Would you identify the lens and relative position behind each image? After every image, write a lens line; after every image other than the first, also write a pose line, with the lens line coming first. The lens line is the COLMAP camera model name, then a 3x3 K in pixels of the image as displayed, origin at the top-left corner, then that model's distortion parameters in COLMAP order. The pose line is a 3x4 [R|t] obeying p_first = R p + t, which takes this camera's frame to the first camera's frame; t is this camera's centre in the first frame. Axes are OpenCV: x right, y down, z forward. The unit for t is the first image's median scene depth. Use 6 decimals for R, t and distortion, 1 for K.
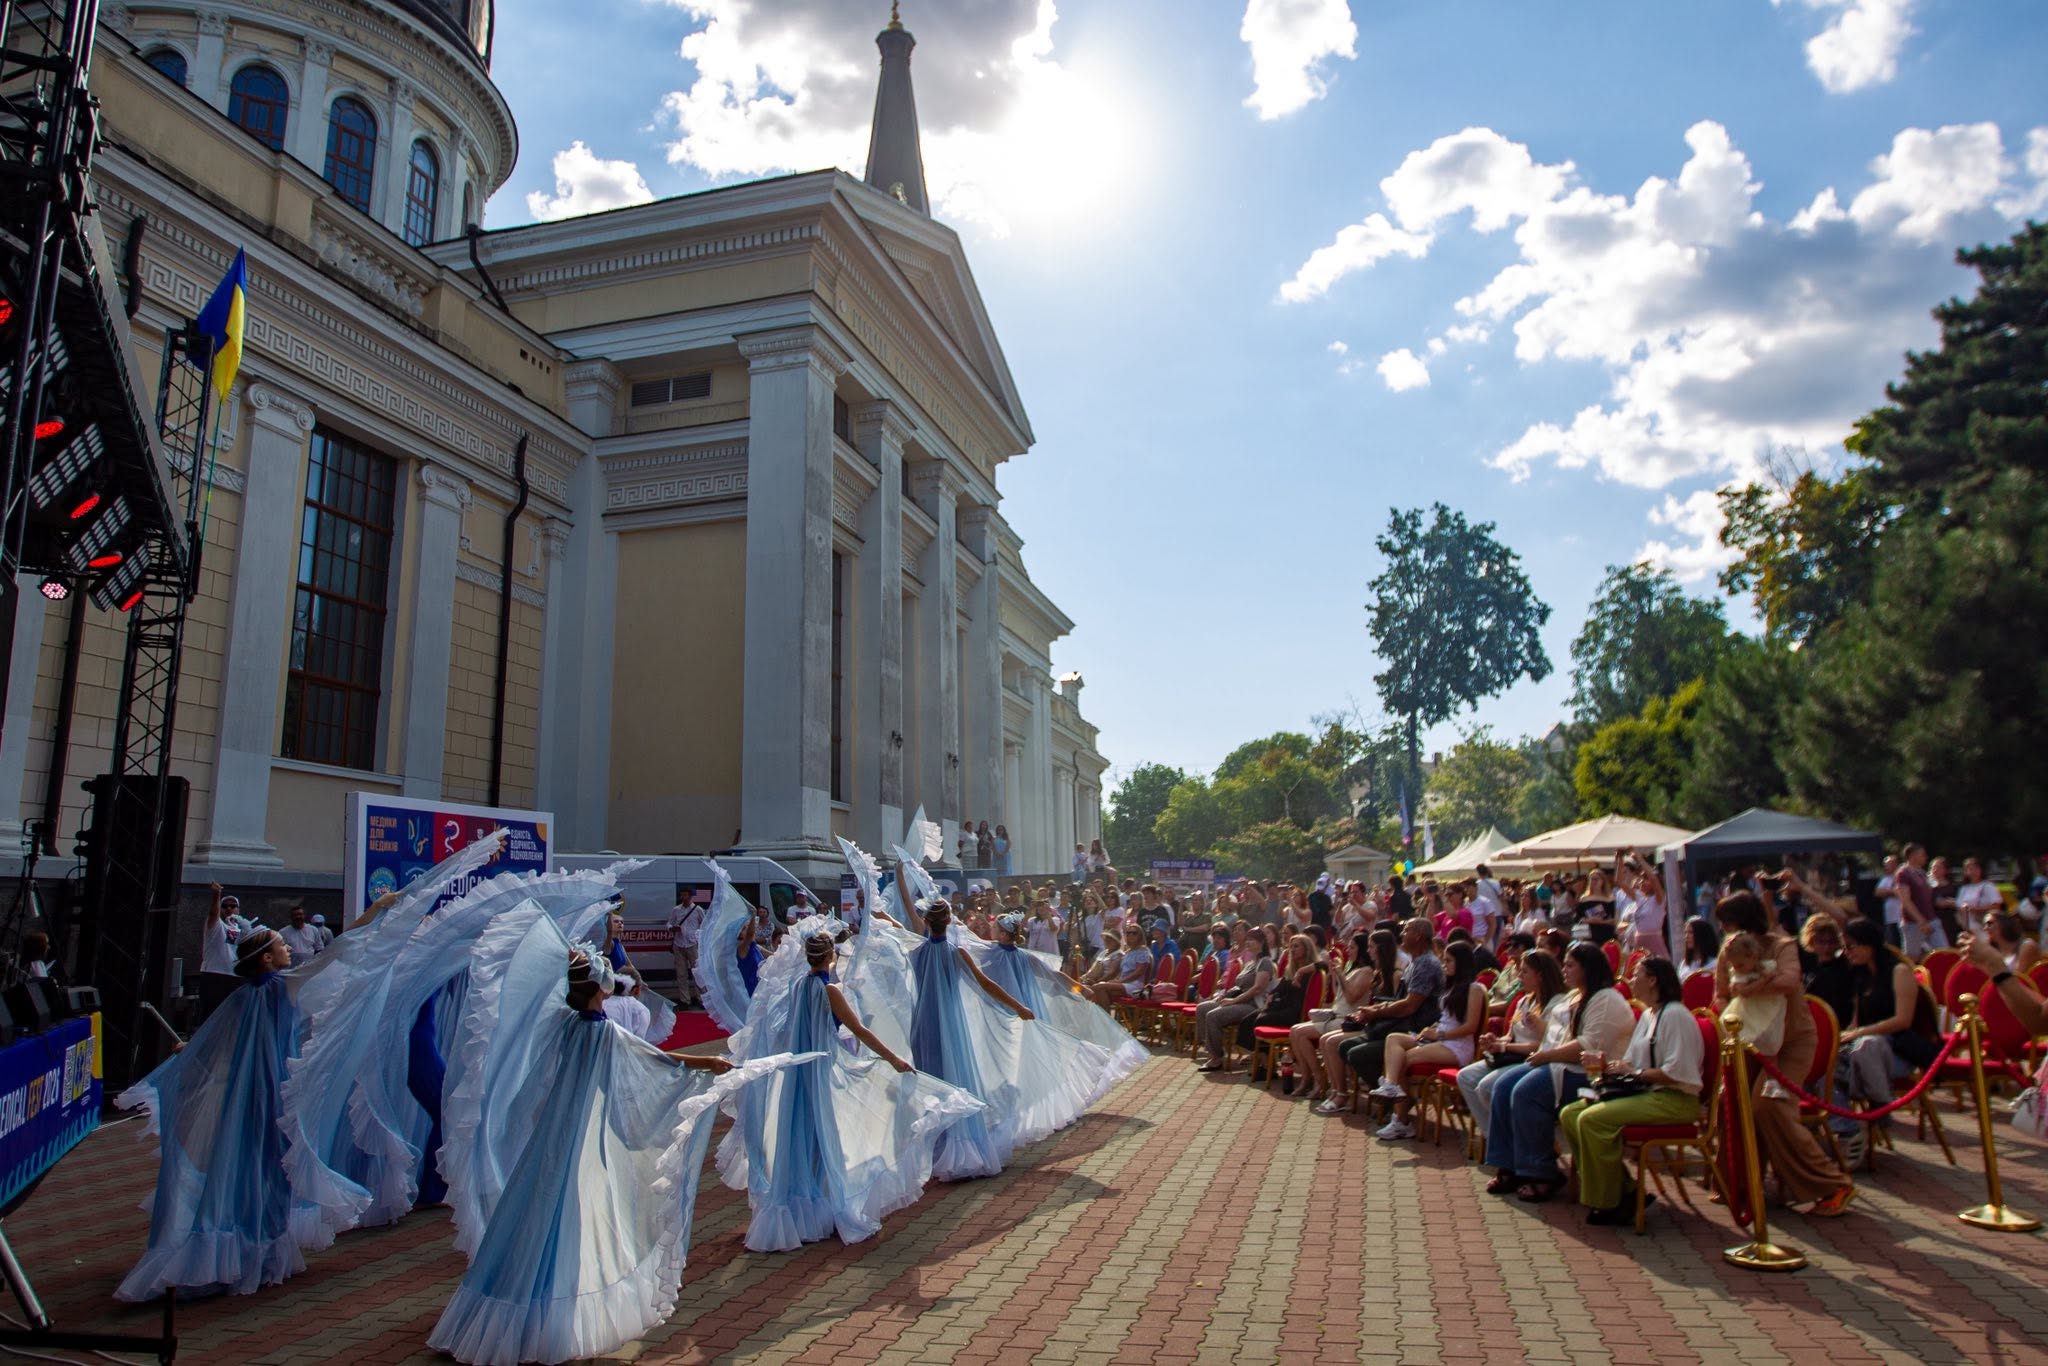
lens RADIAL K [[1308.3, 0, 1040.0], [0, 1308.3, 670.4], [0, 0, 1]] dist [-0.034522, -0.000815]
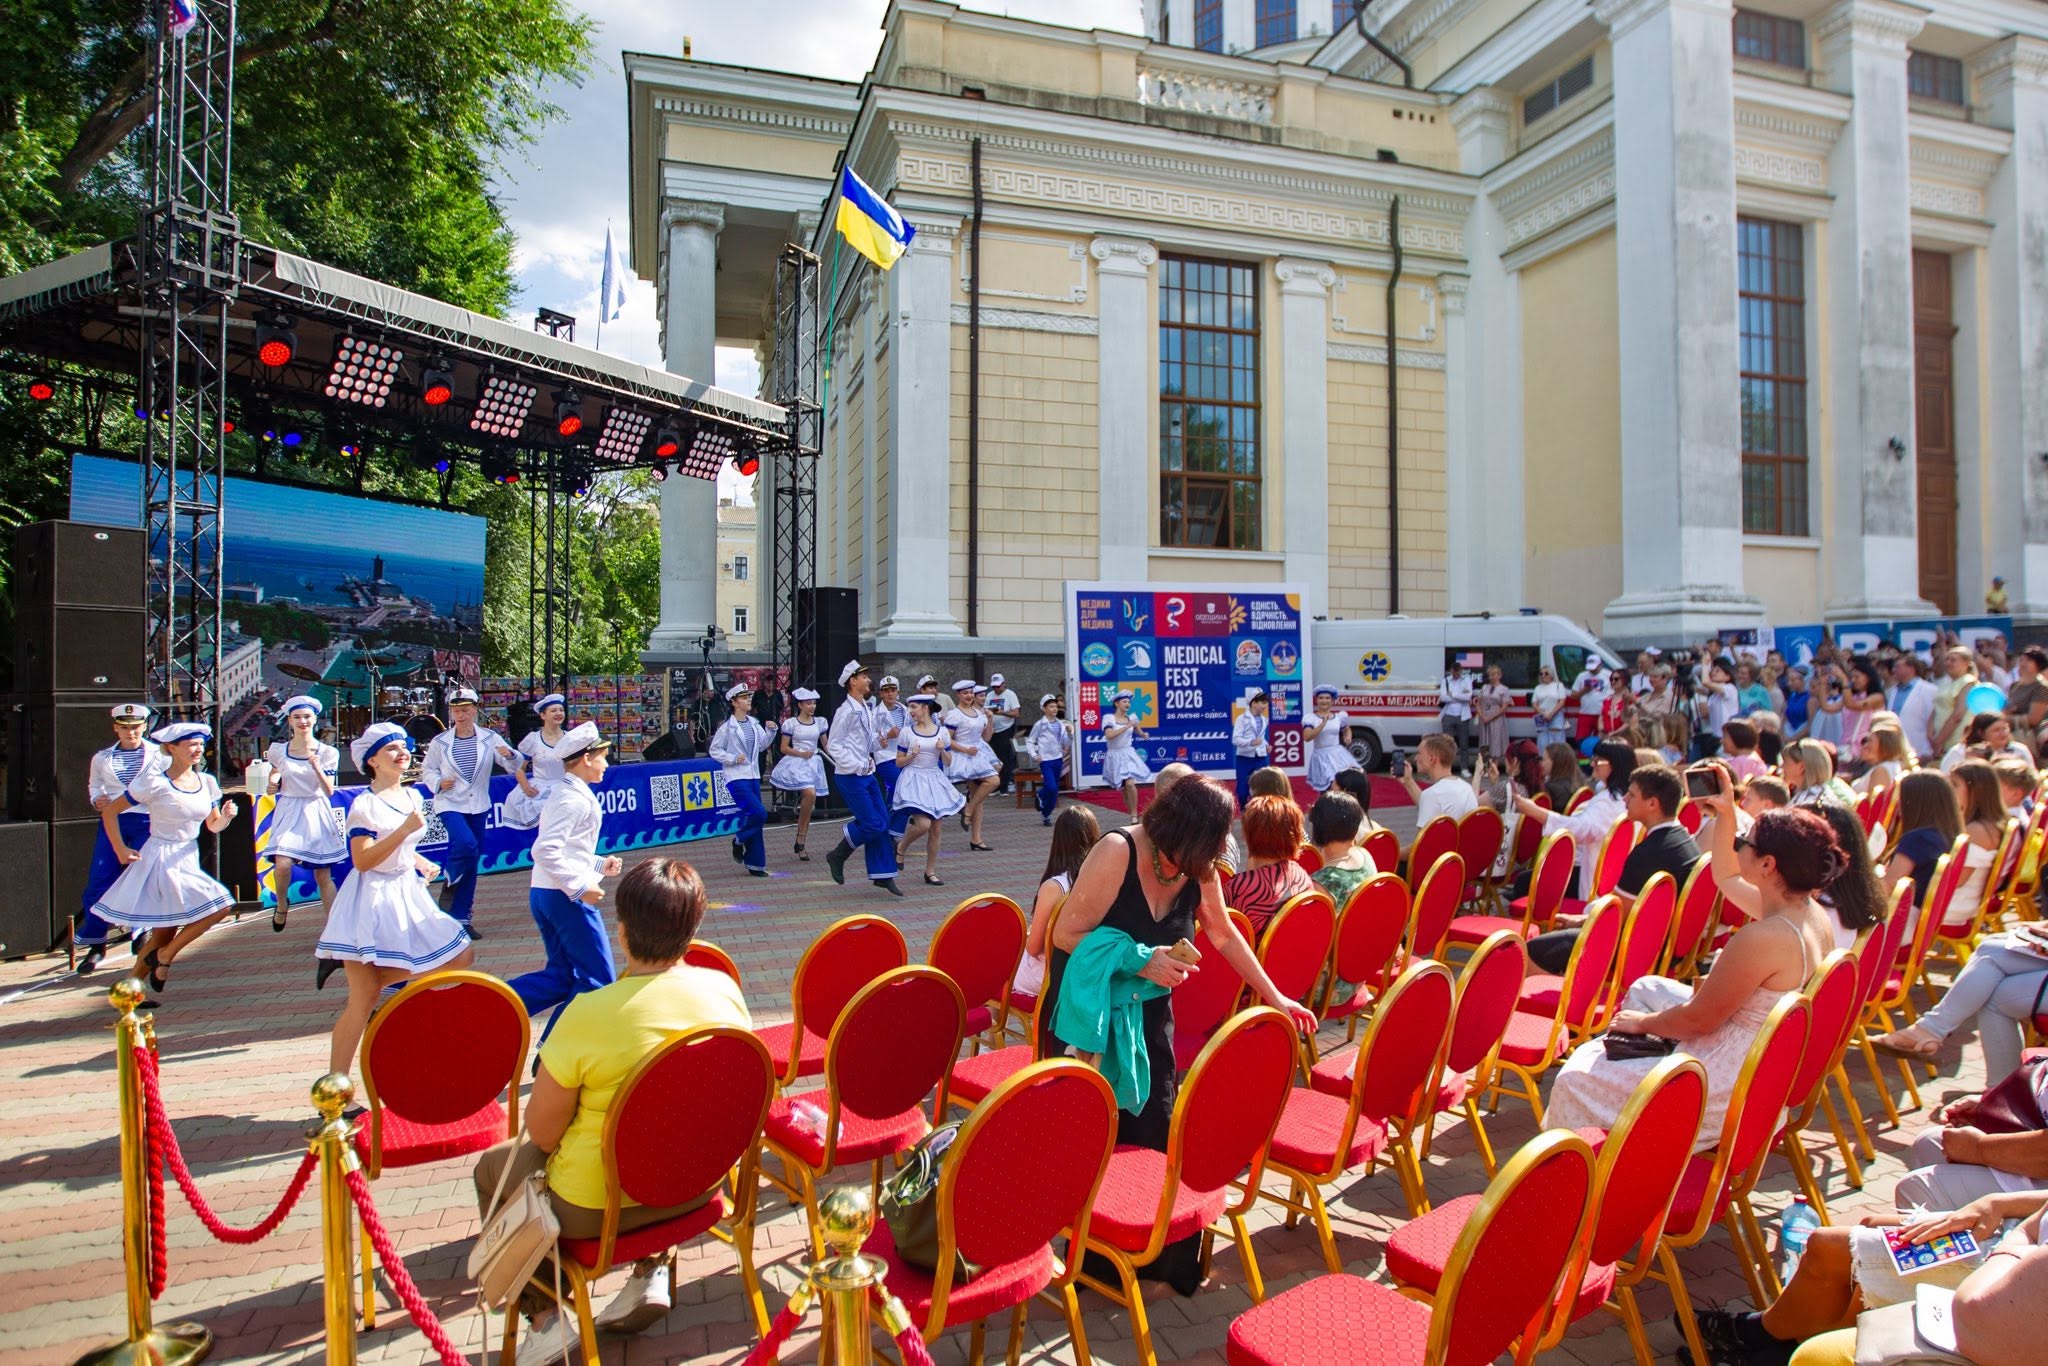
lens RADIAL K [[1222.5, 0, 1054.9], [0, 1222.5, 656.8], [0, 0, 1]] dist [-0.029898, 0.003525]
pose [[0.547825, 0.002900, -0.836588, 0.246645], [0.154529, 0.982436, 0.104596, 0.026424], [0.822197, -0.186578, 0.537755, 0.228547]]
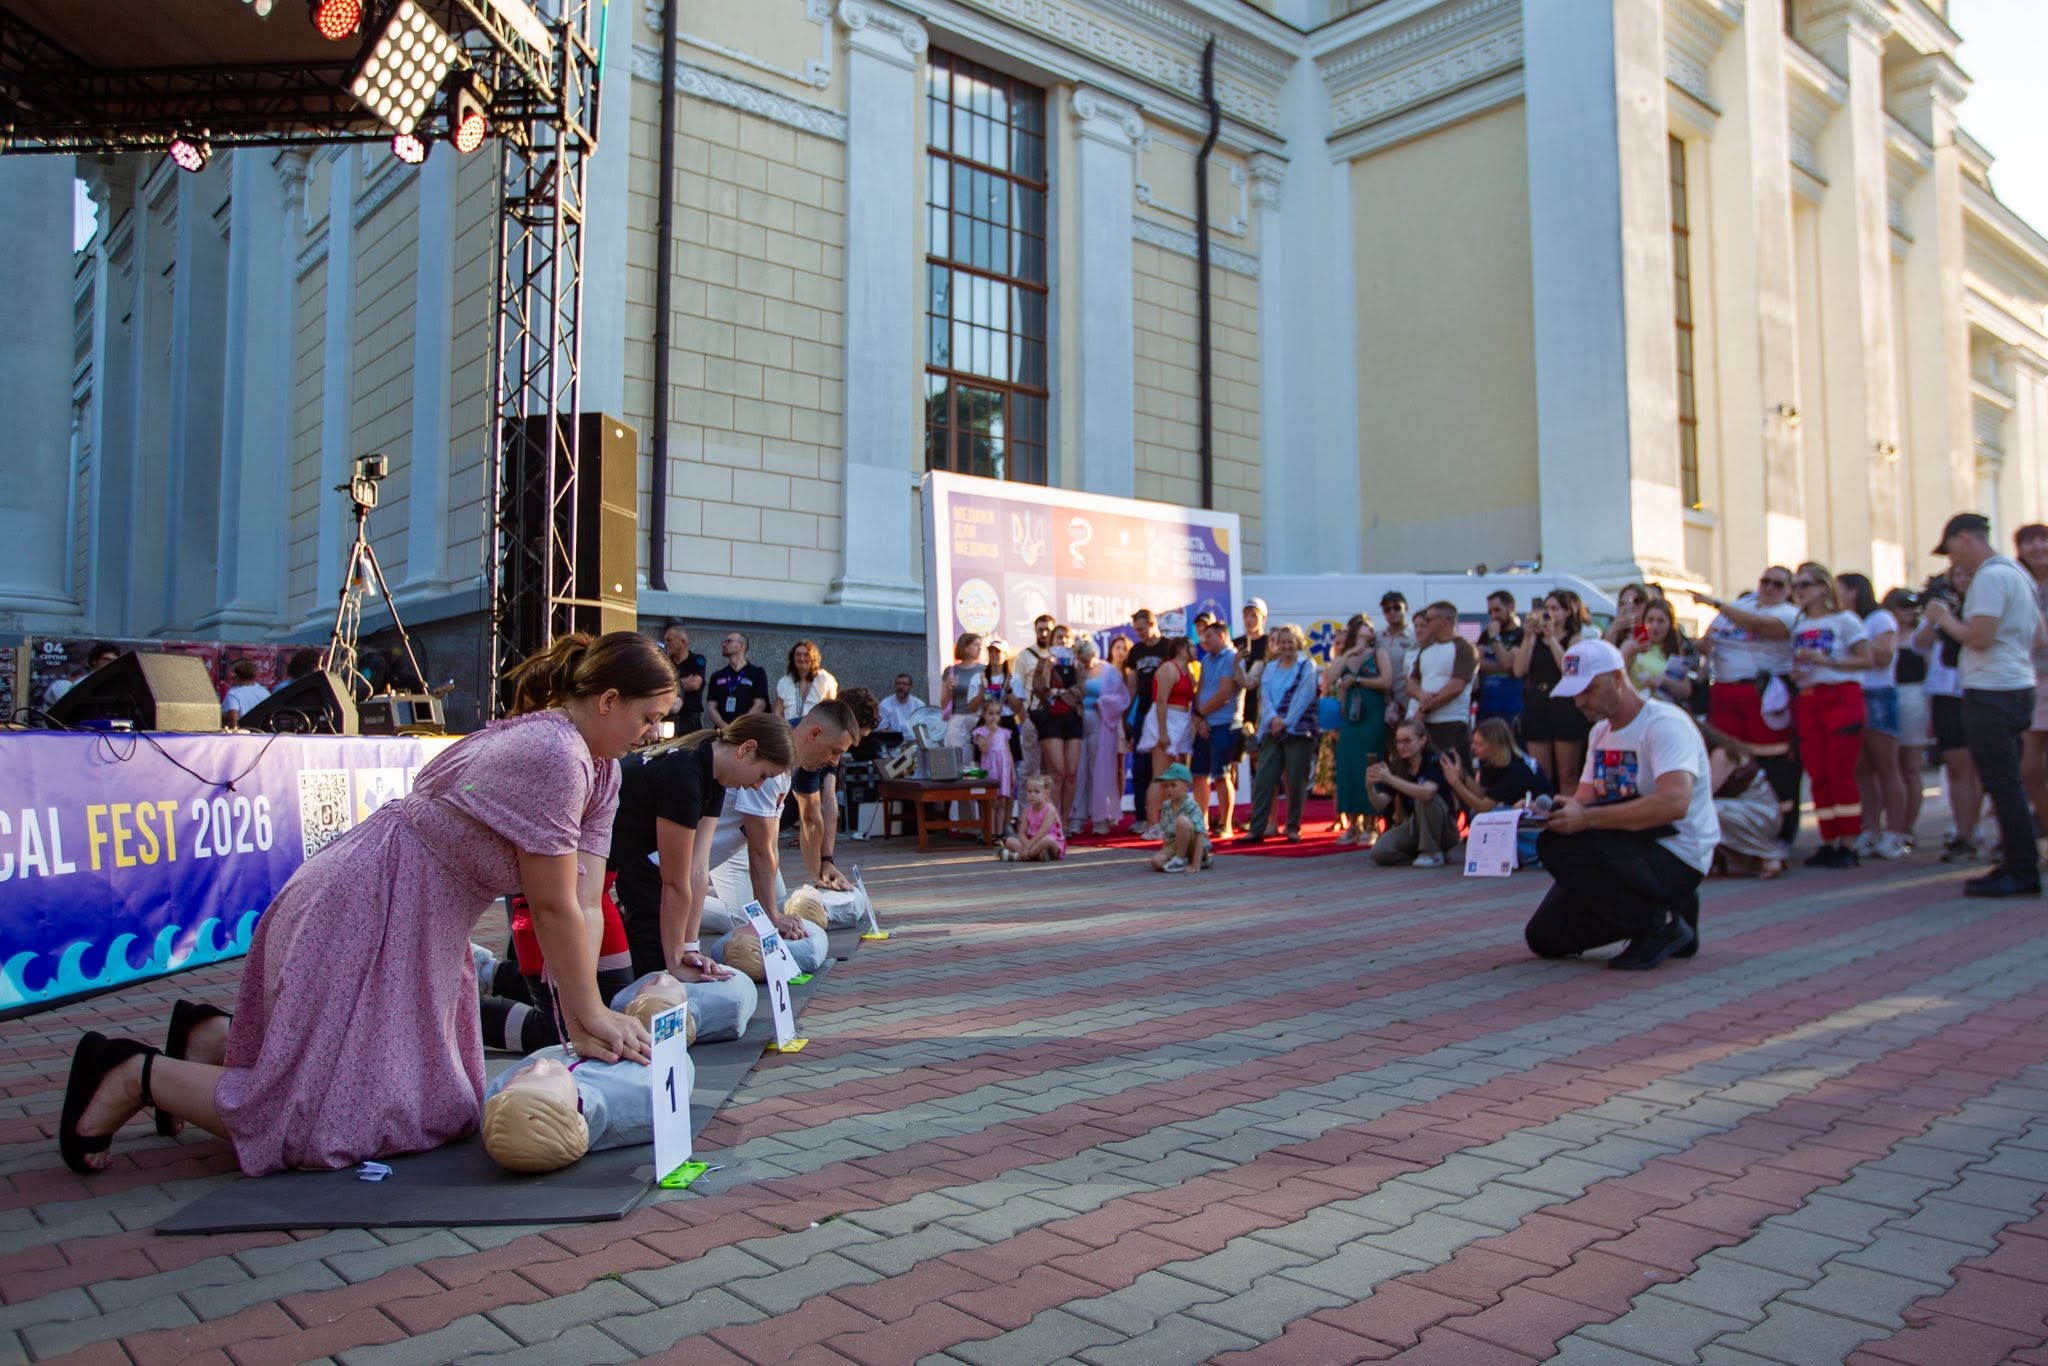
lens RADIAL K [[1470.0, 0, 1040.4], [0, 1470.0, 661.5], [0, 0, 1]] dist [-0.035753, 0.023288]
pose [[0.831702, -0.015494, -0.555006, -0.023215], [0.093909, 0.989134, 0.113114, 0.067405], [0.547223, -0.146197, 0.824120, 0.220079]]
